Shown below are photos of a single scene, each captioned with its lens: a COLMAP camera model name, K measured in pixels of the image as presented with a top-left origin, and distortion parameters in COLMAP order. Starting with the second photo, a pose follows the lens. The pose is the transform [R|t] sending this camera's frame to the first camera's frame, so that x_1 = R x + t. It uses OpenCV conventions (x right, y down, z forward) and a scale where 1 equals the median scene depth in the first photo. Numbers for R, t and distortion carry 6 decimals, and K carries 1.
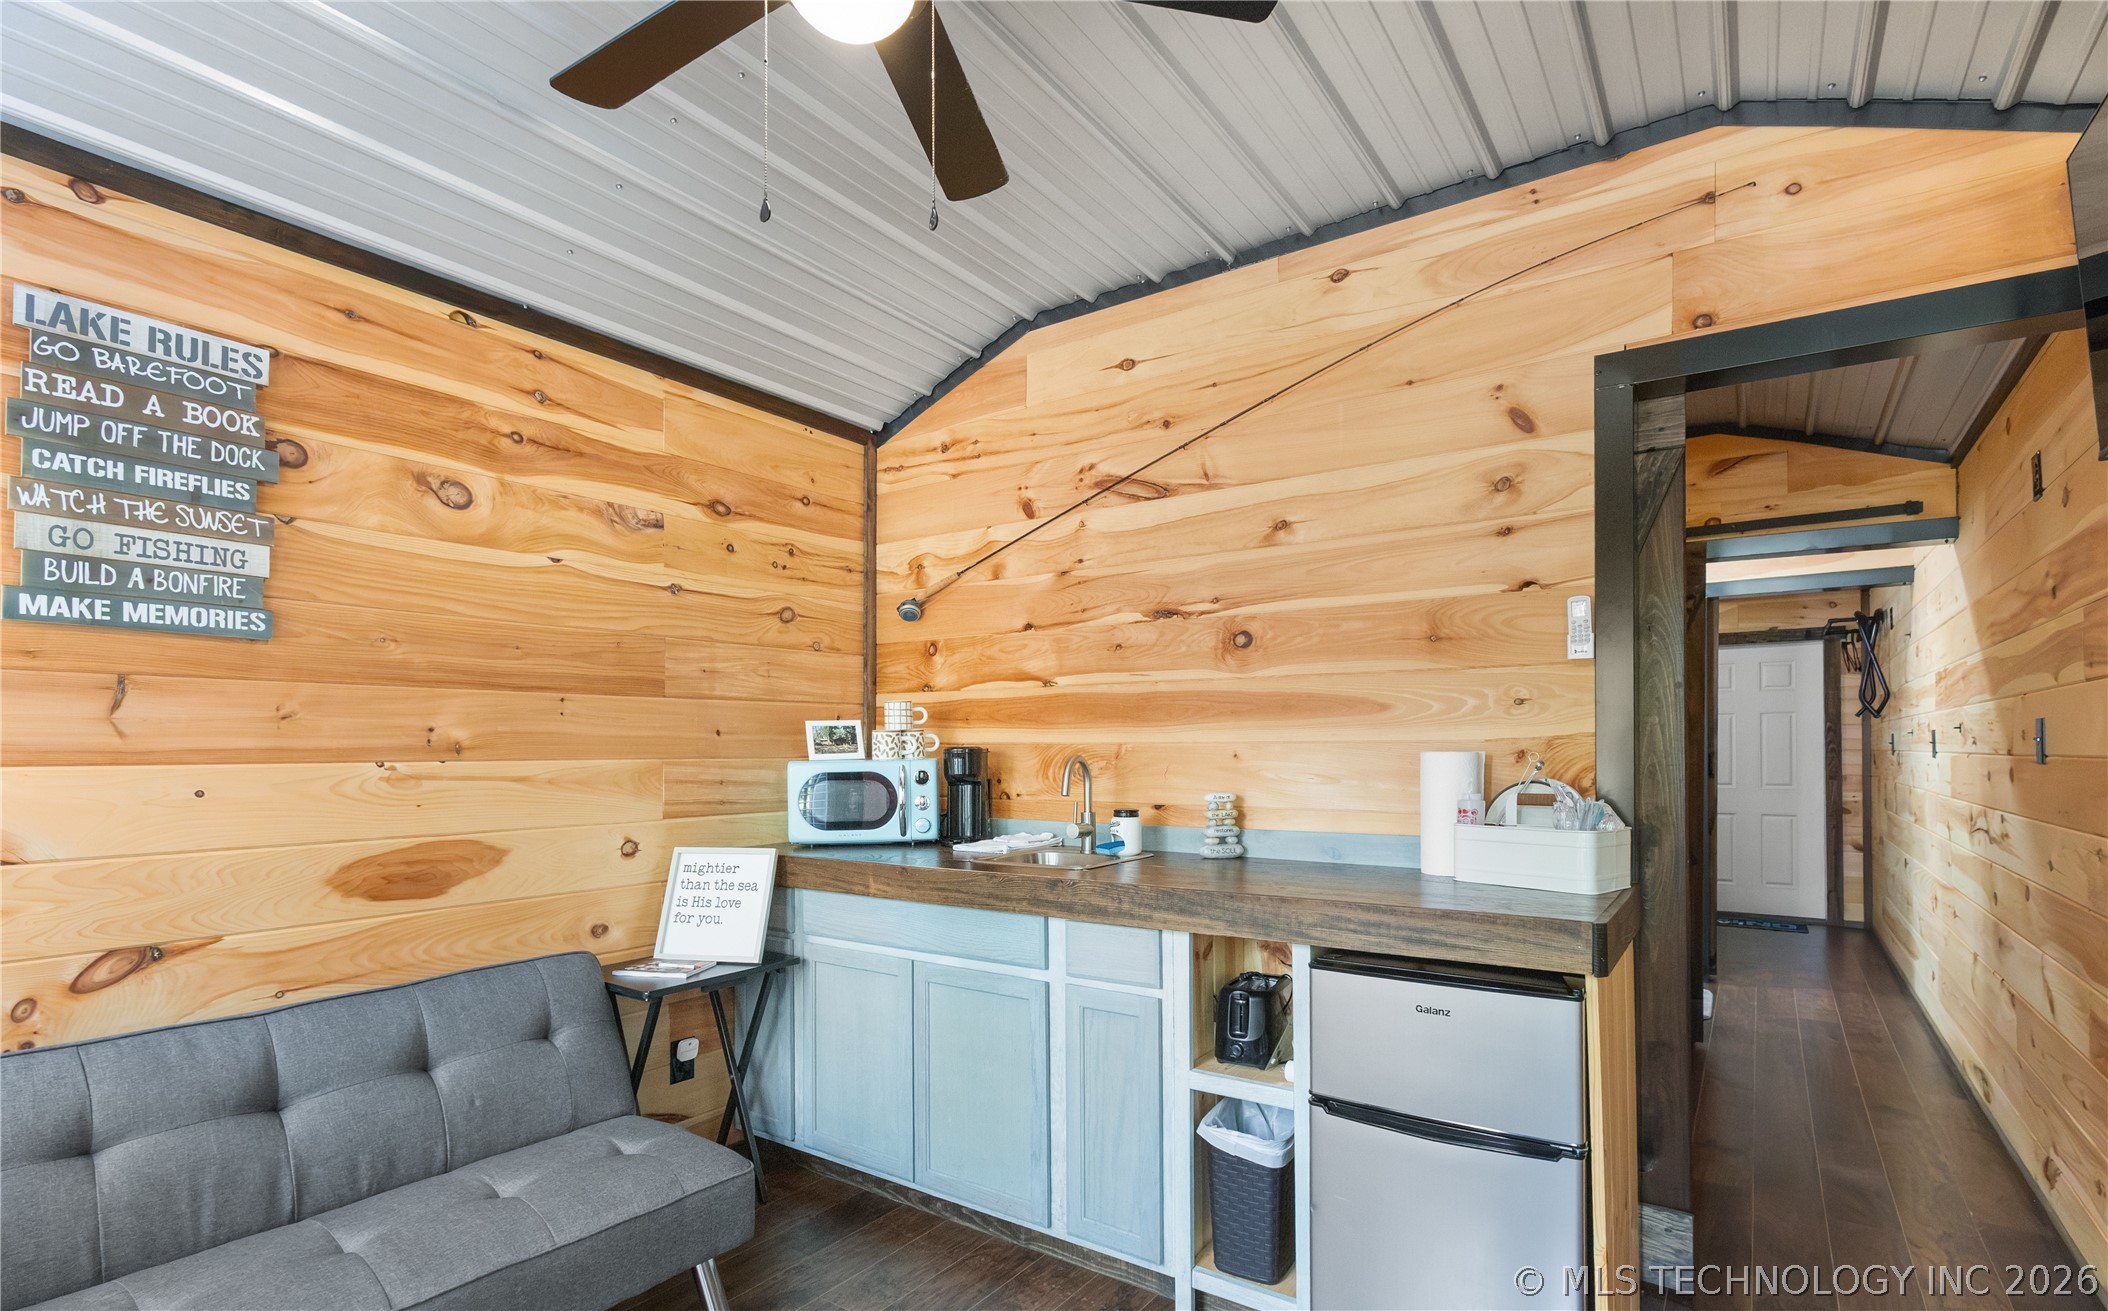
lens RADIAL K [[1000.2, 0, 1054.2], [0, 1000.2, 744.8], [0, 0, 1]] dist [0.002169, 0.000538]
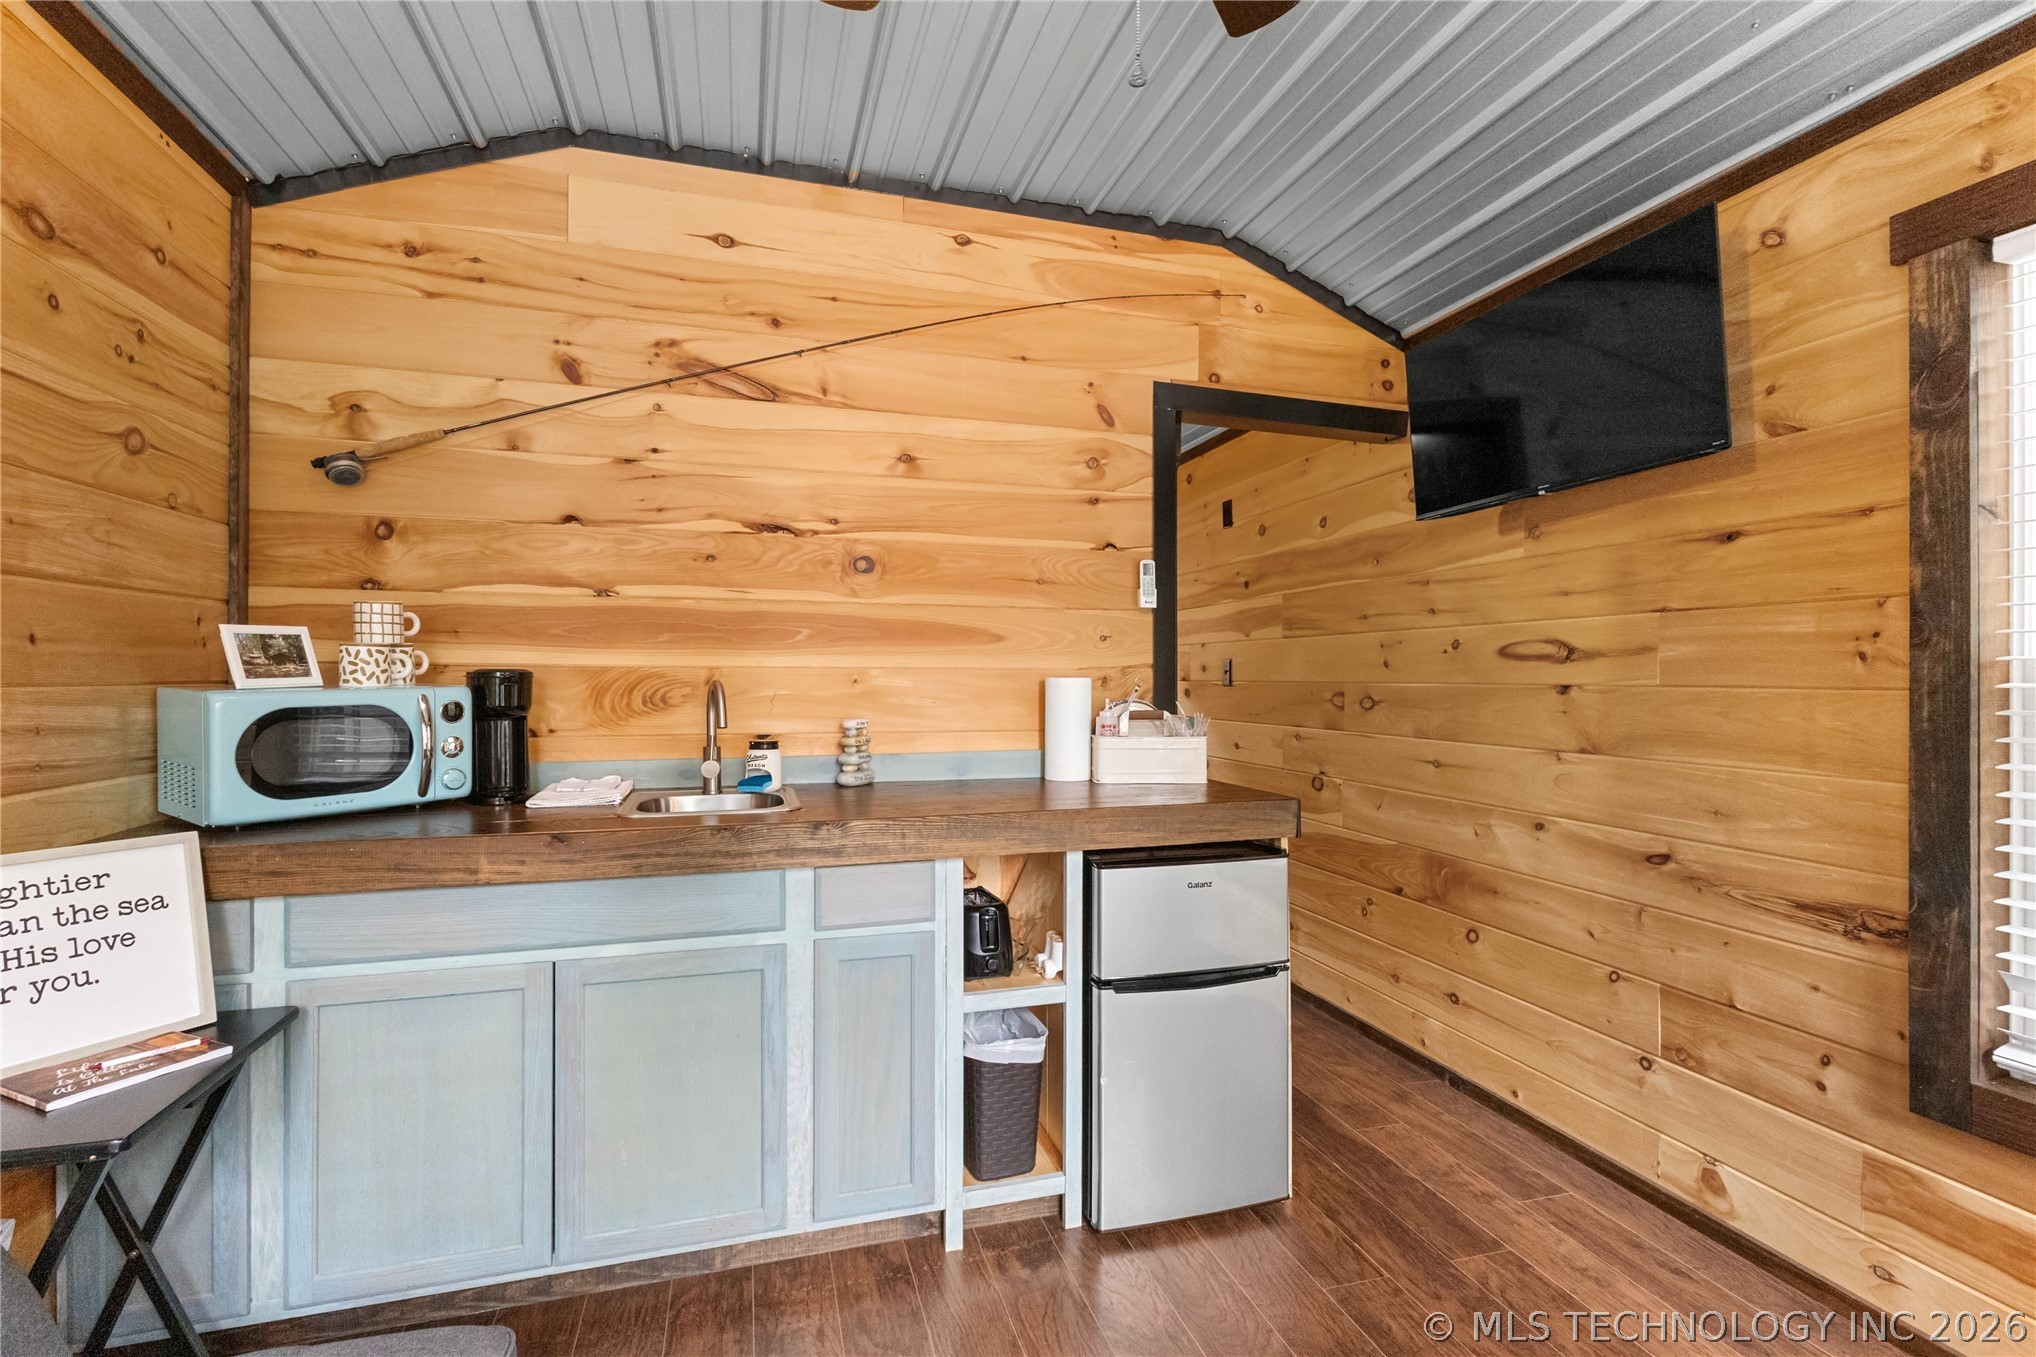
lens RADIAL K [[929.0, 0, 1018.0], [0, 929.0, 678.5], [0, 0, 1]] dist [0.001188, 0.000388]
pose [[0.620788, 0.001860, 0.783976, -0.395378], [-0.008109, 0.999959, 0.004049, 0.002943], [-0.783937, -0.008871, 0.620777, 0.270209]]
